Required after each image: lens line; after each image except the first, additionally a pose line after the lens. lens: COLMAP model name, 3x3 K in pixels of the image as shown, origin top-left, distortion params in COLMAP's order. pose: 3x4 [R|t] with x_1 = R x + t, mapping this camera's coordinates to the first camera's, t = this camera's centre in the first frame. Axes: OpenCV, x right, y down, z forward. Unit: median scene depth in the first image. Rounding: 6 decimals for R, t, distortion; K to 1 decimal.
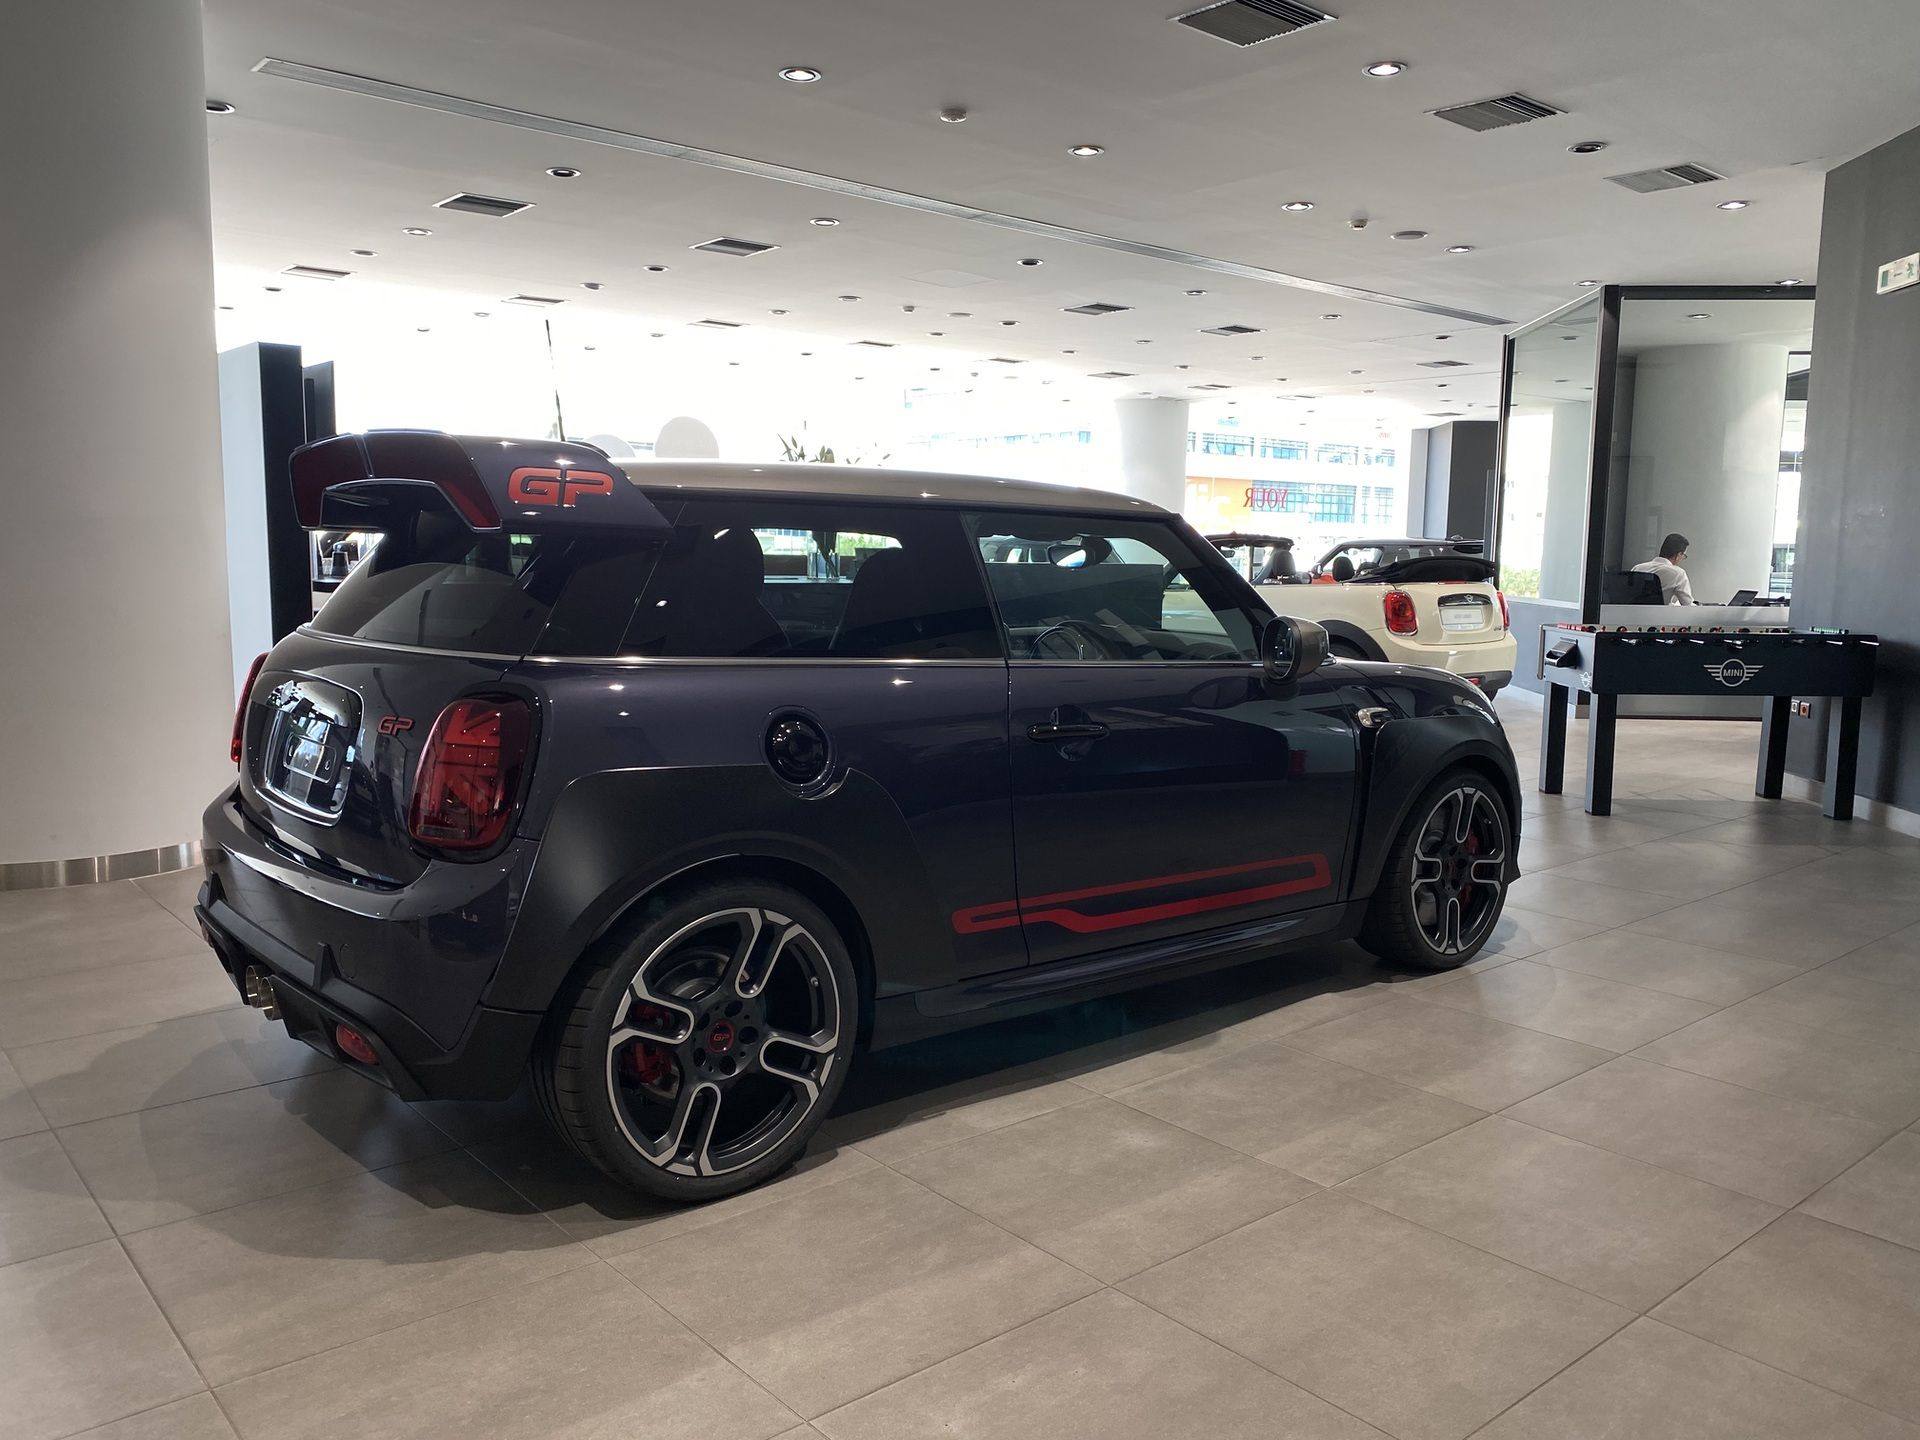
lens RADIAL K [[1468.0, 0, 974.3], [0, 1468.0, 732.6], [0, 0, 1]] dist [0.019625, -0.025538]
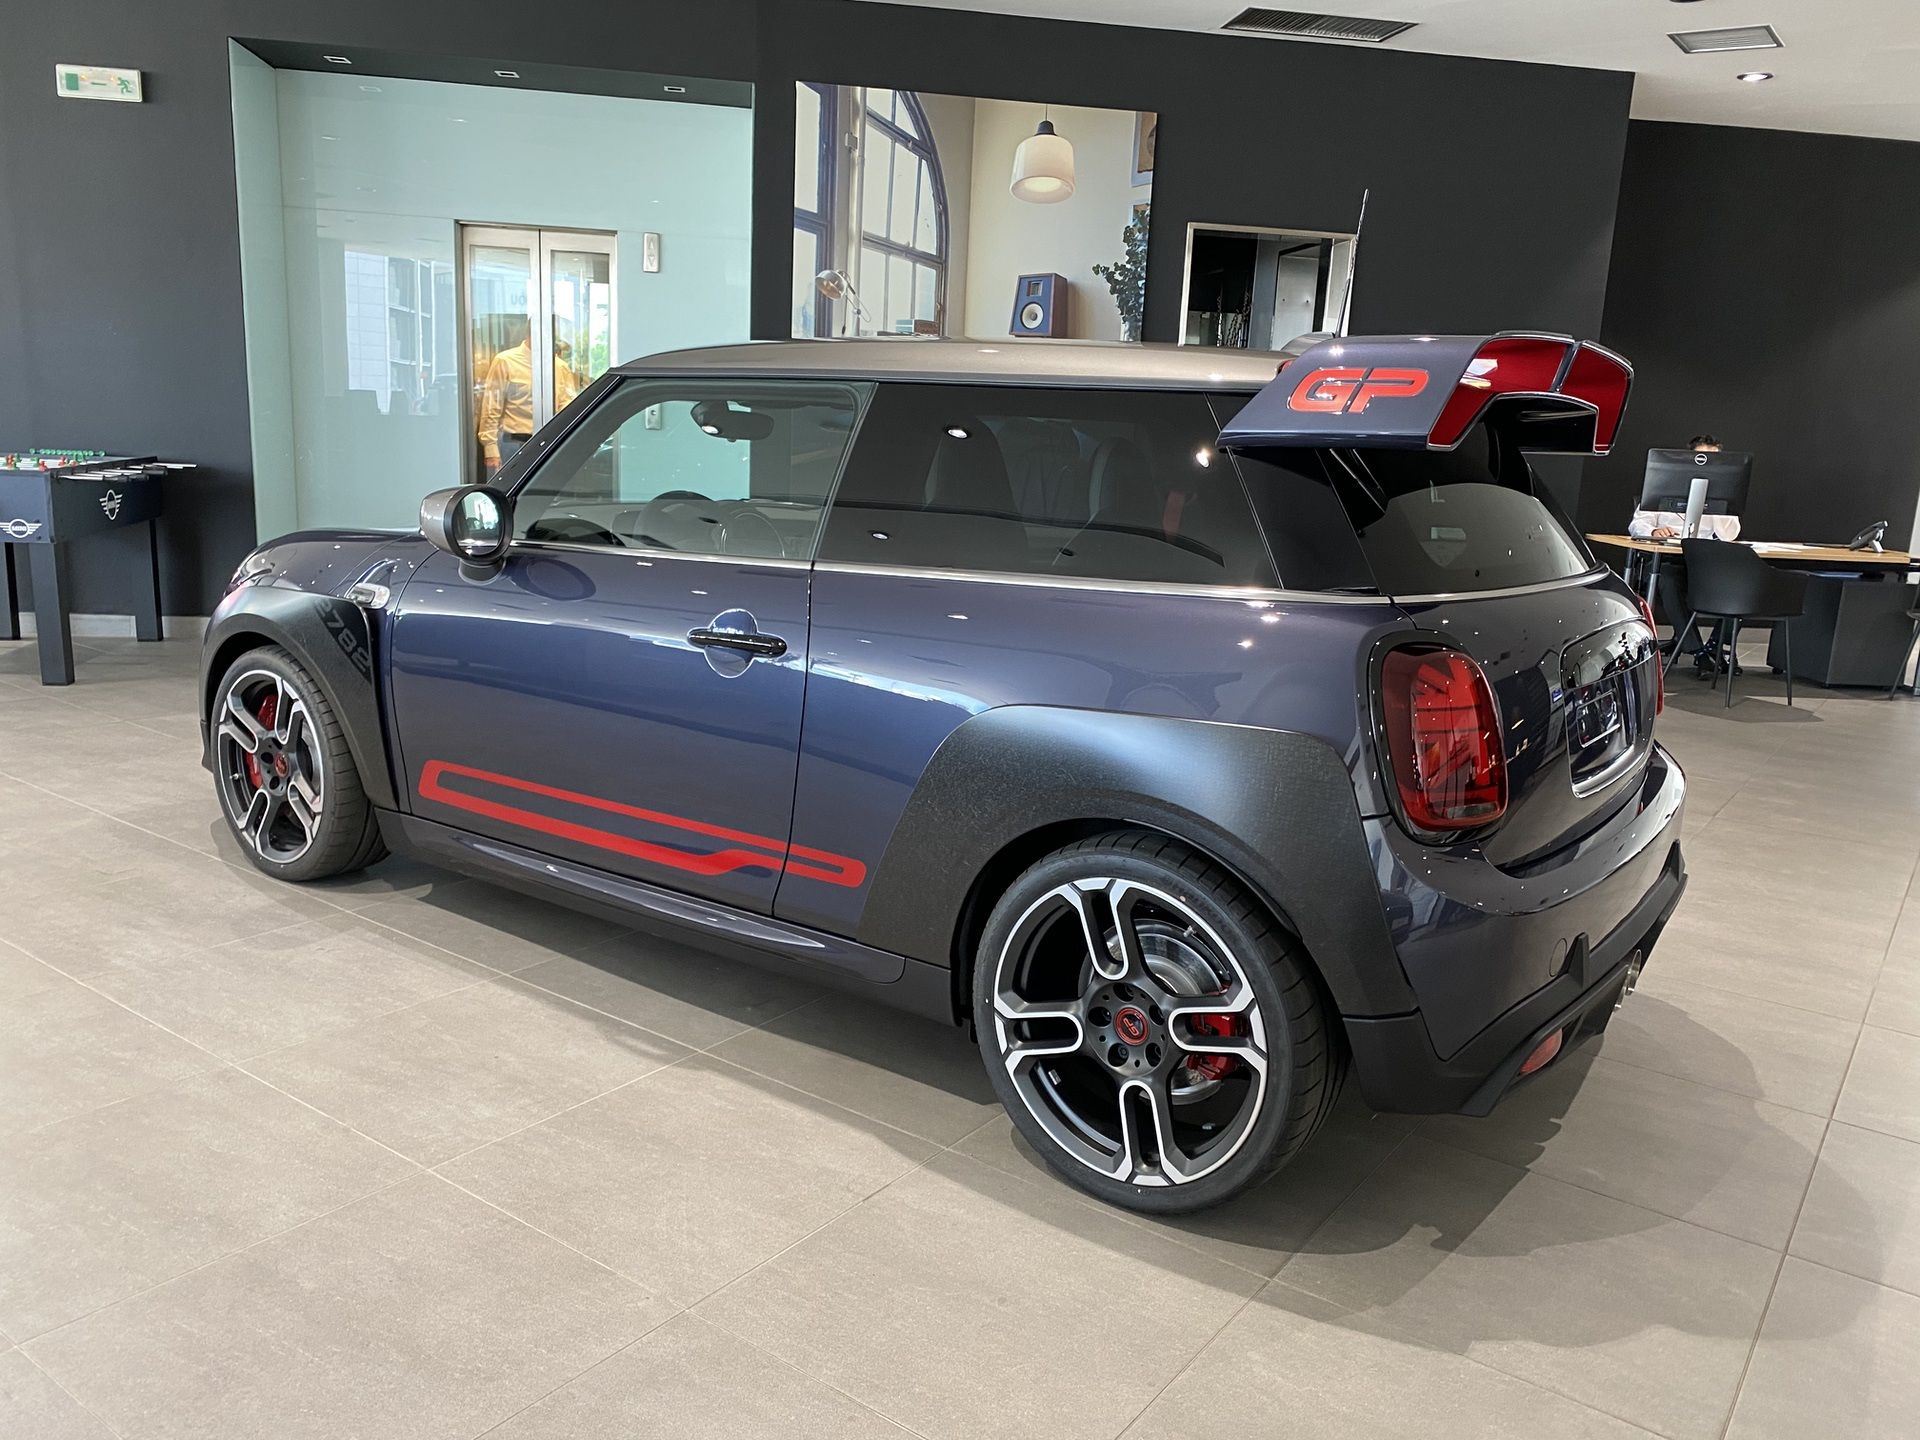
lens RADIAL K [[1468.0, 0, 965.5], [0, 1468.0, 732.1], [0, 0, 1]] dist [0.019625, -0.025538]
pose [[-0.222944, -0.232364, 0.946733, -1.069507], [0.073651, 0.964385, 0.254041, -0.201596], [-0.972045, 0.126365, -0.197890, 1.372257]]
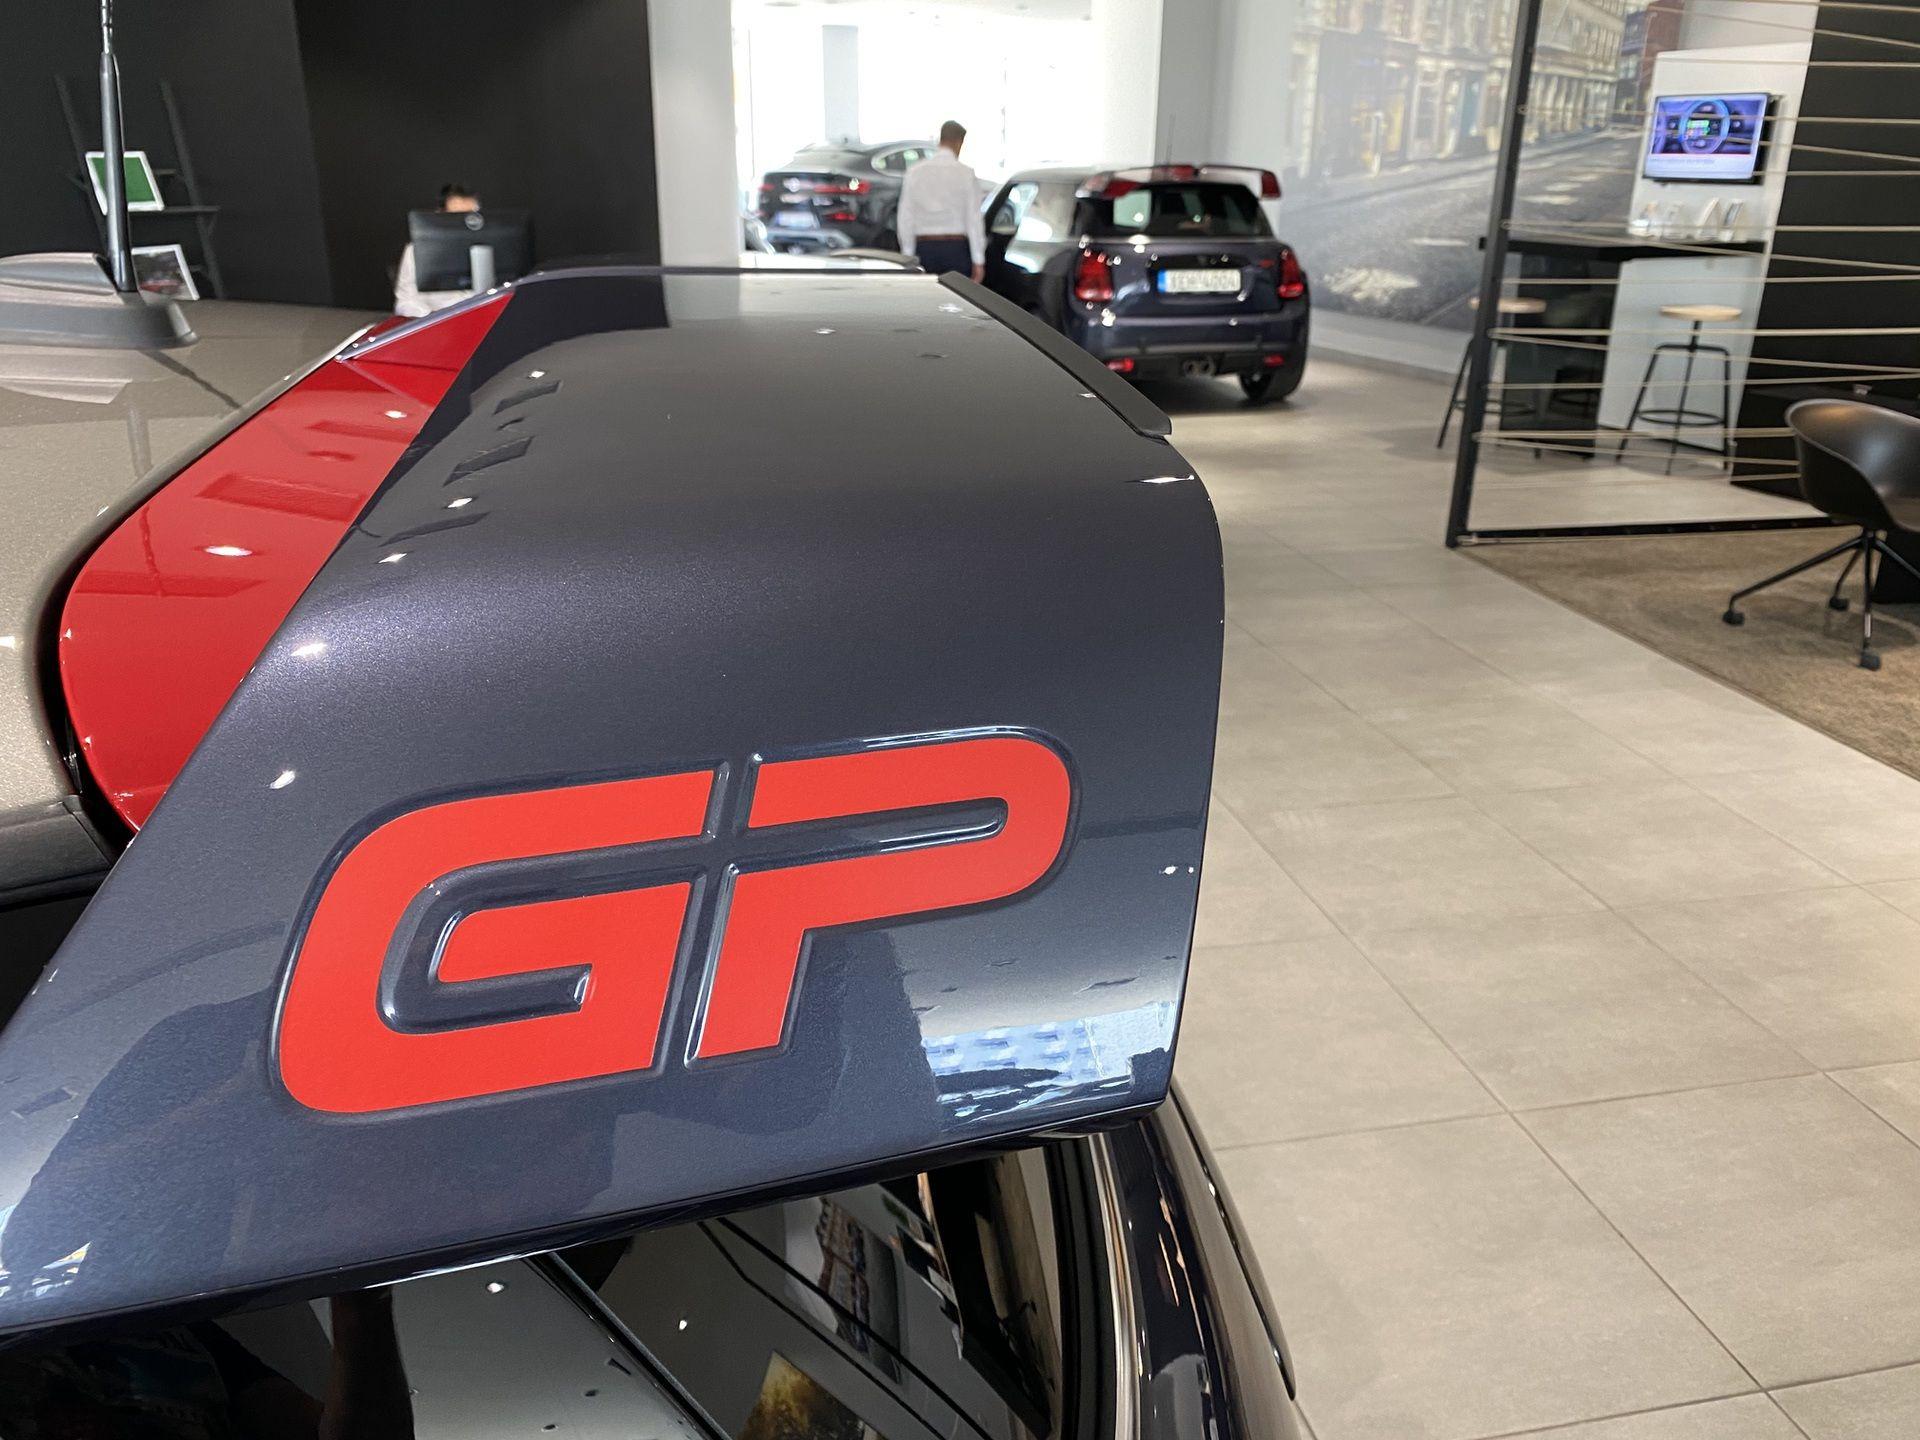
lens RADIAL K [[1468.0, 0, 975.9], [0, 1468.0, 700.7], [0, 0, 1]] dist [0.019625, -0.025538]
pose [[-0.879314, -0.194325, 0.434793, -0.483128], [0.031263, 0.887443, 0.459857, -0.231437], [-0.475215, 0.417951, -0.774266, 1.094794]]
